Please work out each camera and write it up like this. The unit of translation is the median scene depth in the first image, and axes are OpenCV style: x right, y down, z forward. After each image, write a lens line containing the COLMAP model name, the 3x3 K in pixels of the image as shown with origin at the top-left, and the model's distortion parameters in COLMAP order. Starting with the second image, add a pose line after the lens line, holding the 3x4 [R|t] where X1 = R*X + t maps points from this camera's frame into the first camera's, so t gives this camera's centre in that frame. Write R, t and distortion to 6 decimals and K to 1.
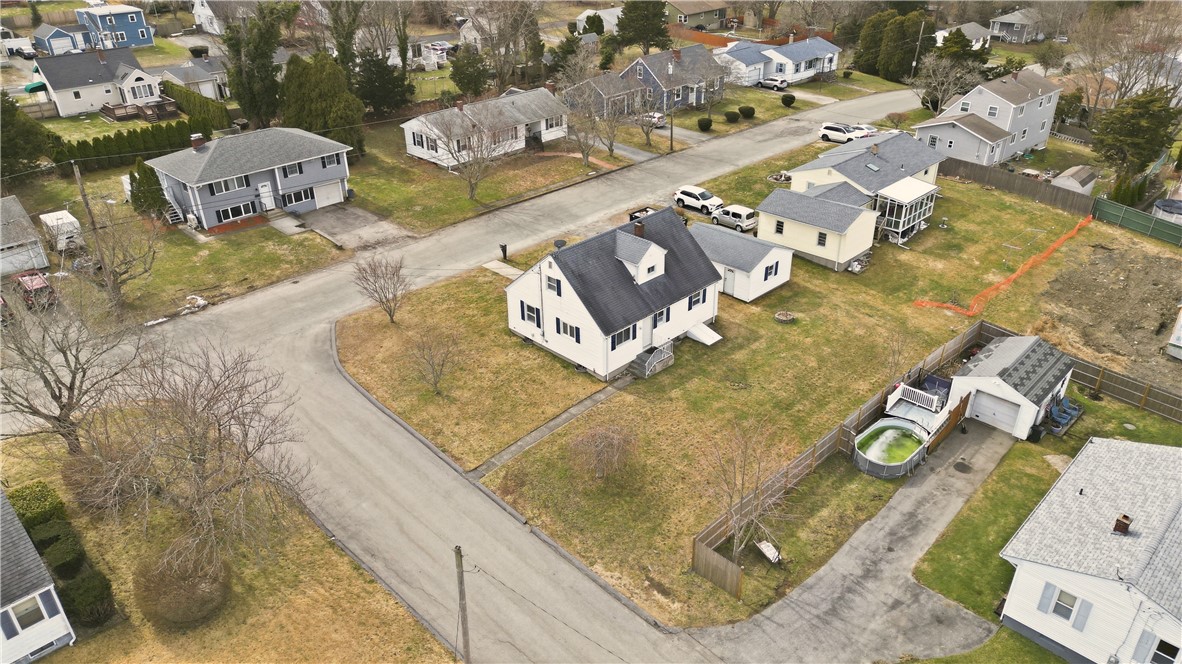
lens RADIAL K [[822.7, 0, 591.0], [0, 822.7, 332.0], [0, 0, 1]] dist [0.102568, -0.118266]
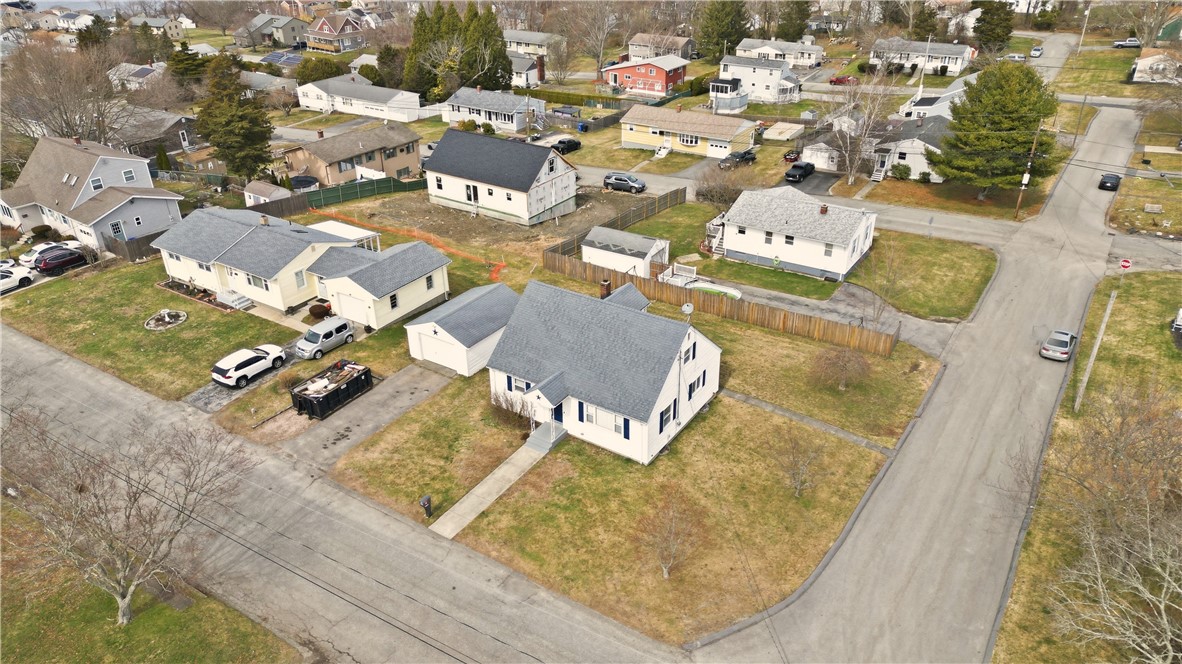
lens RADIAL K [[815.2, 0, 610.5], [0, 815.2, 336.8], [0, 0, 1]] dist [0.049197, -0.047602]
pose [[-0.227546, -0.461221, 0.857611, -0.687677], [0.473814, 0.716983, 0.511307, -0.498252], [-0.850719, 0.522695, 0.055386, 0.863038]]
